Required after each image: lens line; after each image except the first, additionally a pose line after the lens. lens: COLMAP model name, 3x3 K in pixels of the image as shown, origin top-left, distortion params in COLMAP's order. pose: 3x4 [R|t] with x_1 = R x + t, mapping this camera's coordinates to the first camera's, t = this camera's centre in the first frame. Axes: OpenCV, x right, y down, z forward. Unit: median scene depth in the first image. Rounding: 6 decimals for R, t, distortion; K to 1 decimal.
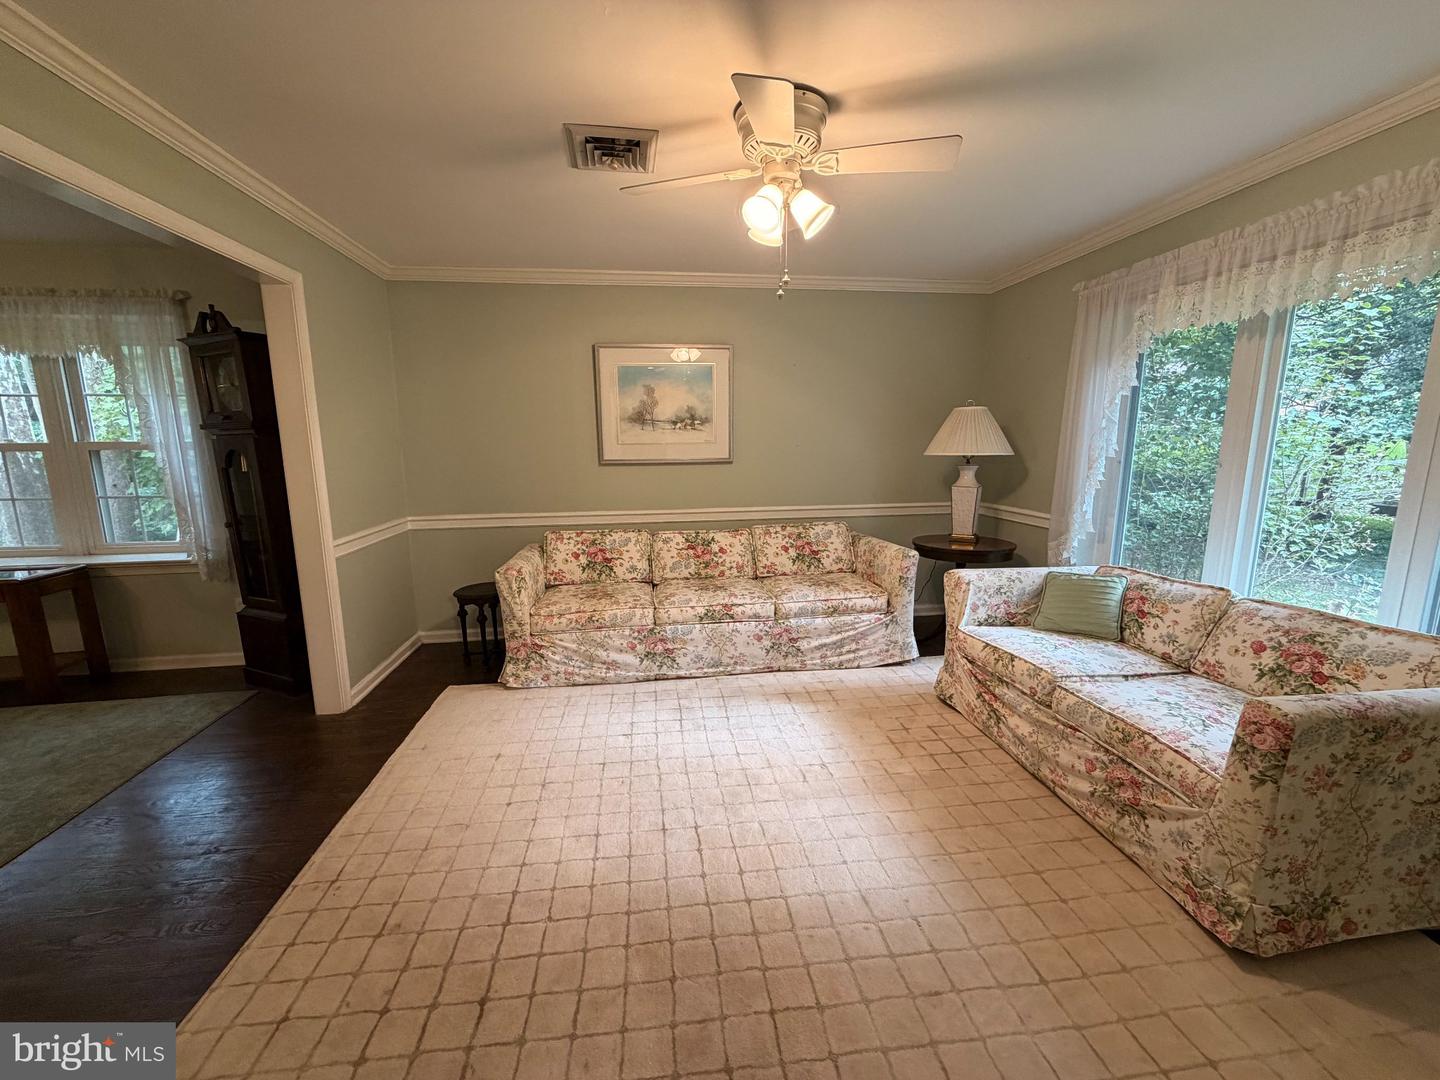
lens RADIAL K [[571.9, 0, 718.2], [0, 571.9, 538.5], [0, 0, 1]] dist [-0.001143, 0.000031]
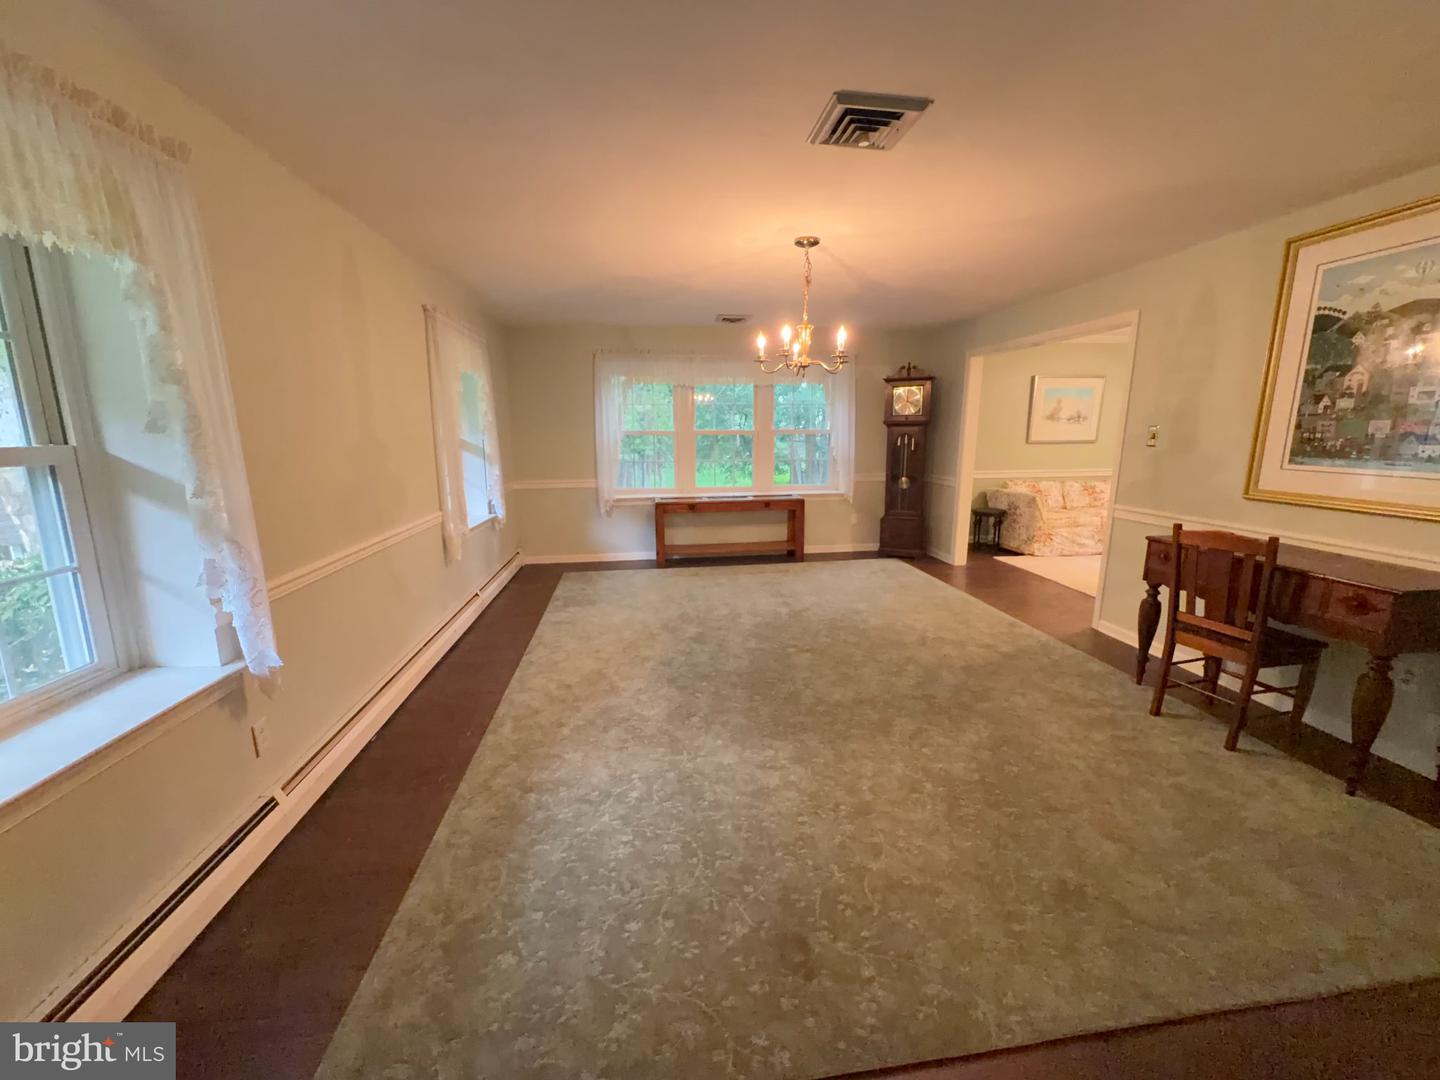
lens RADIAL K [[571.9, 0, 716.4], [0, 571.9, 539.7], [0, 0, 1]] dist [-0.001143, 0.000031]
pose [[0.999932, 0.004905, -0.010578, -1.576861], [-0.004662, 0.999728, 0.022853, 0.181443], [0.010687, -0.022802, 0.999683, -1.074159]]
